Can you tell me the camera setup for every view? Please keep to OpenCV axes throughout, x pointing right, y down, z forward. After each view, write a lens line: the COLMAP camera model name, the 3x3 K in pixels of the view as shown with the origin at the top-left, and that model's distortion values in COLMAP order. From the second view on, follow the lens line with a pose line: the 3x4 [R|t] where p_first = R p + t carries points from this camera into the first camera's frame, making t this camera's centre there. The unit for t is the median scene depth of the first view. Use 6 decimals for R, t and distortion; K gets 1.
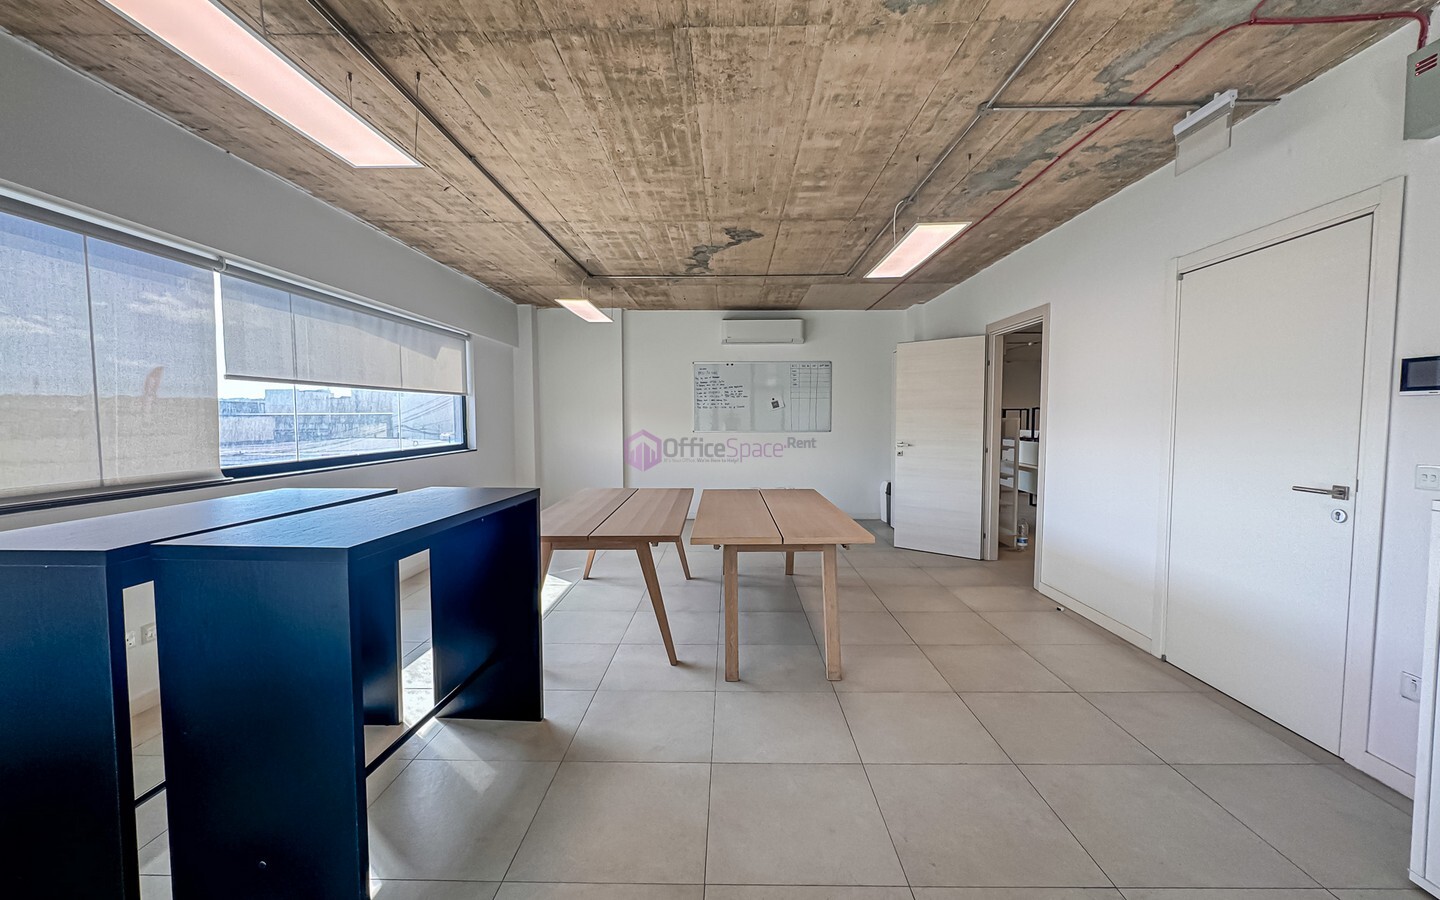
lens RADIAL K [[573.1, 0, 721.5], [0, 573.1, 451.6], [0, 0, 1]] dist [-0.002126, -0.000344]
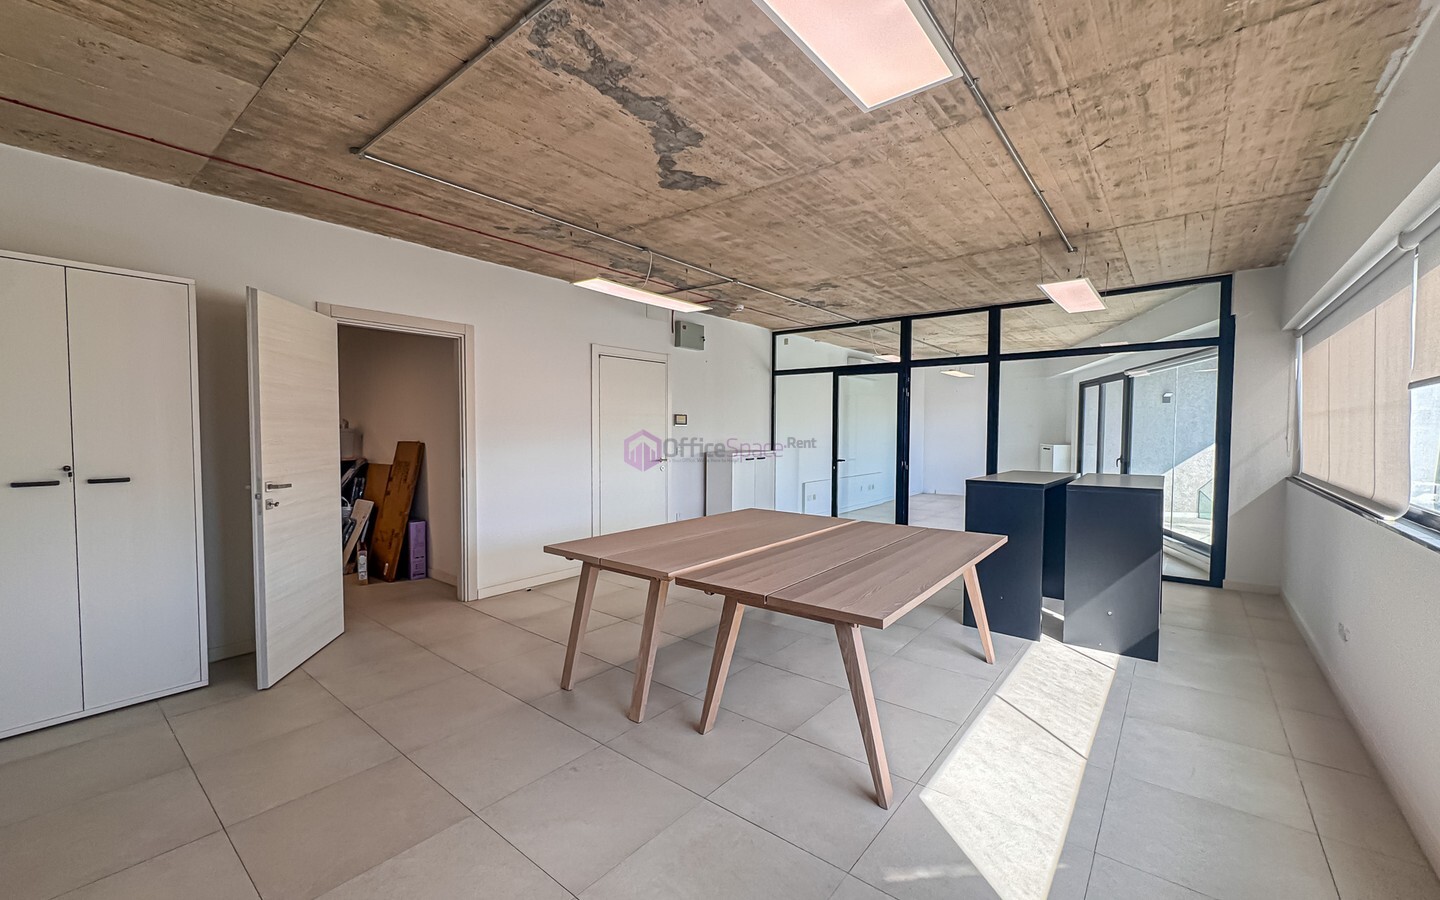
lens RADIAL K [[573.1, 0, 721.4], [0, 573.1, 450.5], [0, 0, 1]] dist [-0.002126, -0.000344]
pose [[-0.787566, -0.024176, 0.615756, -0.553640], [0.033769, 0.996036, 0.082298, -0.124003], [-0.615304, 0.085608, -0.783627, 1.934255]]
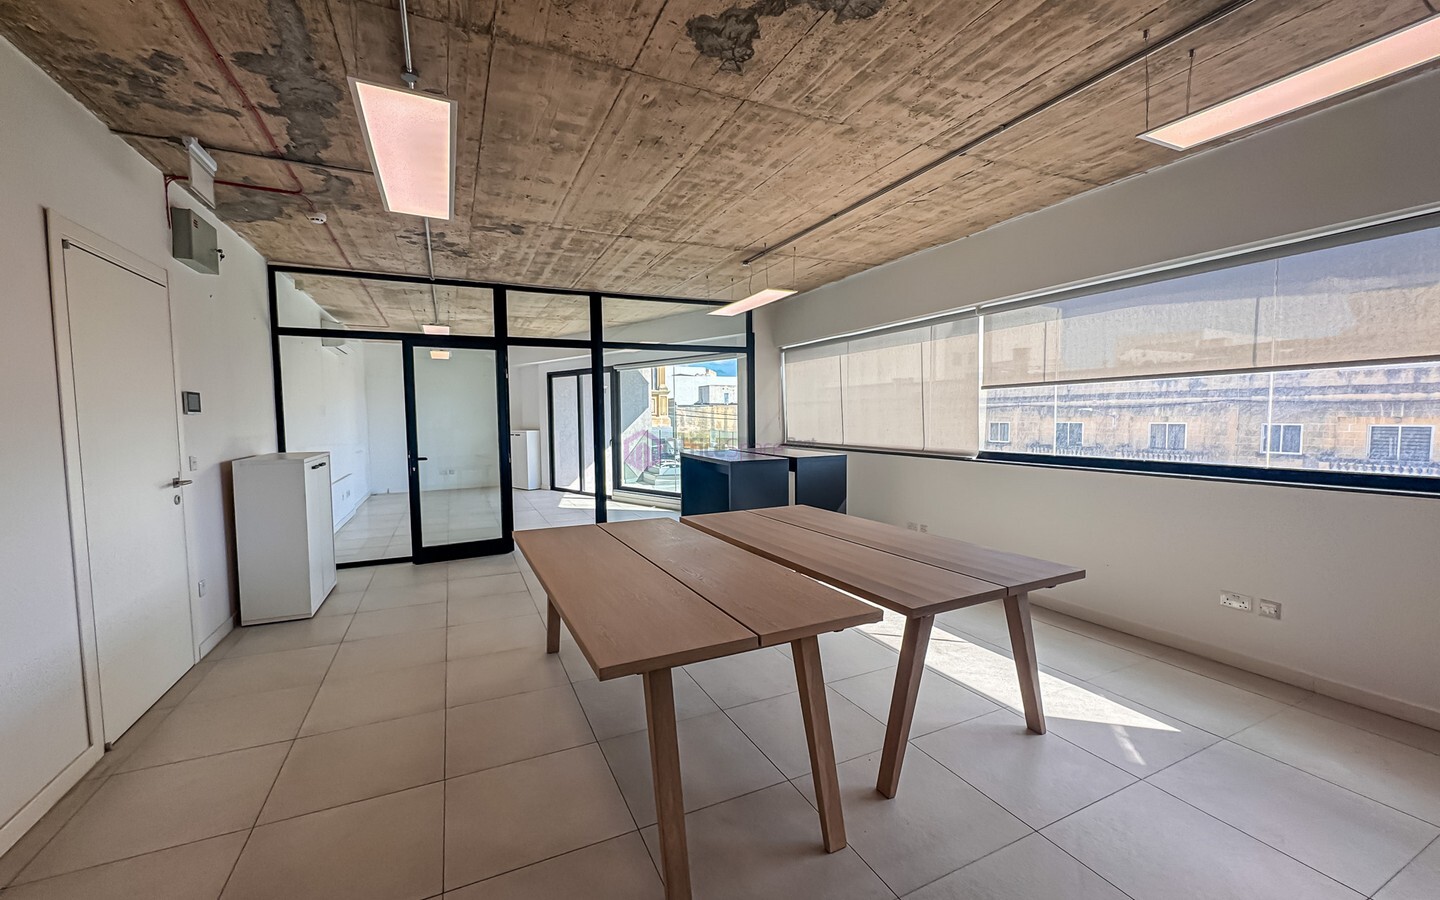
lens RADIAL K [[573.1, 0, 720.7], [0, 573.1, 452.4], [0, 0, 1]] dist [-0.002126, -0.000344]
pose [[-0.897187, 0.040616, -0.439780, 0.325814], [-0.013294, 0.992828, 0.118813, -0.118062], [0.441451, 0.112443, -0.890212, 1.805112]]
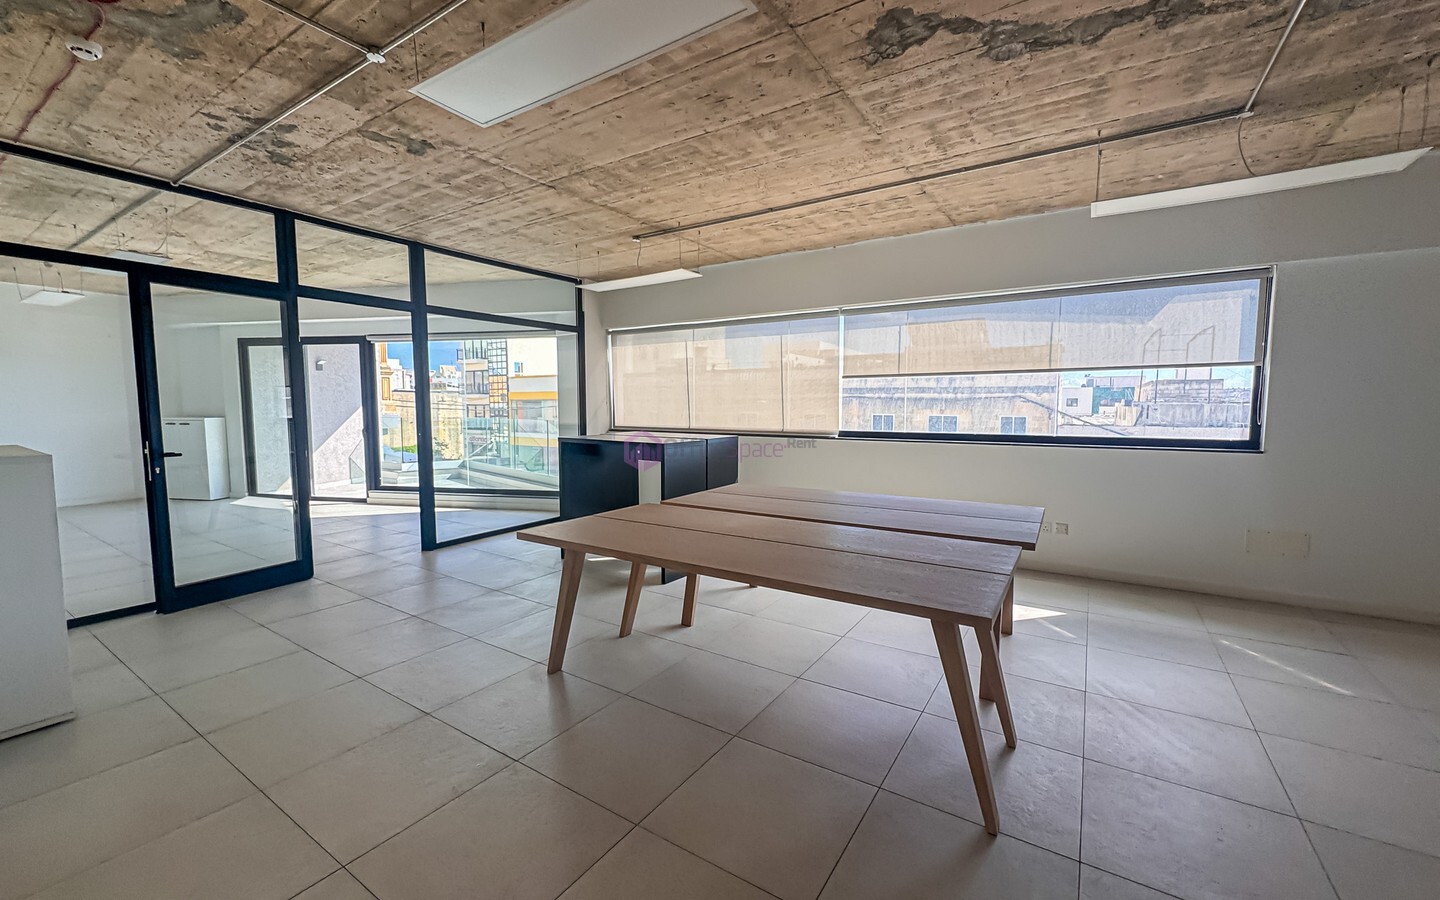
lens RADIAL K [[573.1, 0, 721.8], [0, 573.1, 452.3], [0, 0, 1]] dist [-0.002126, -0.000344]
pose [[-0.531223, 0.071649, -0.844197, 0.709200], [-0.050514, 0.991967, 0.115977, -0.079013], [0.845725, 0.104253, -0.523336, 1.450179]]
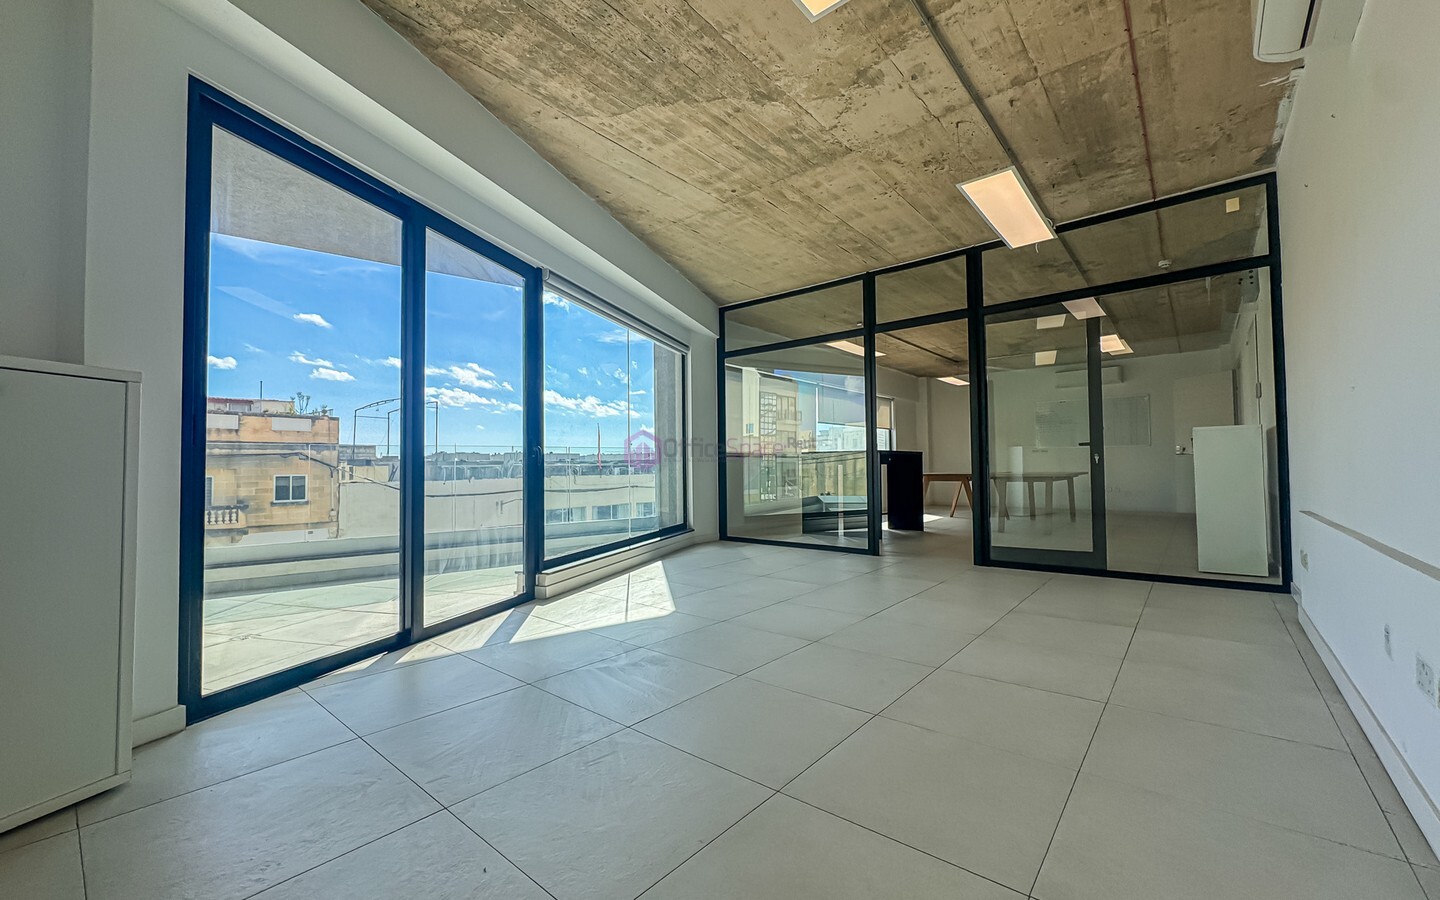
lens RADIAL K [[573.1, 0, 718.6], [0, 573.1, 446.4], [0, 0, 1]] dist [-0.002126, -0.000344]
pose [[0.775301, -0.032304, -0.630765, 0.539119], [-0.027339, 0.996039, -0.084616, 0.232214], [0.631000, 0.082847, 0.771347, -1.438891]]
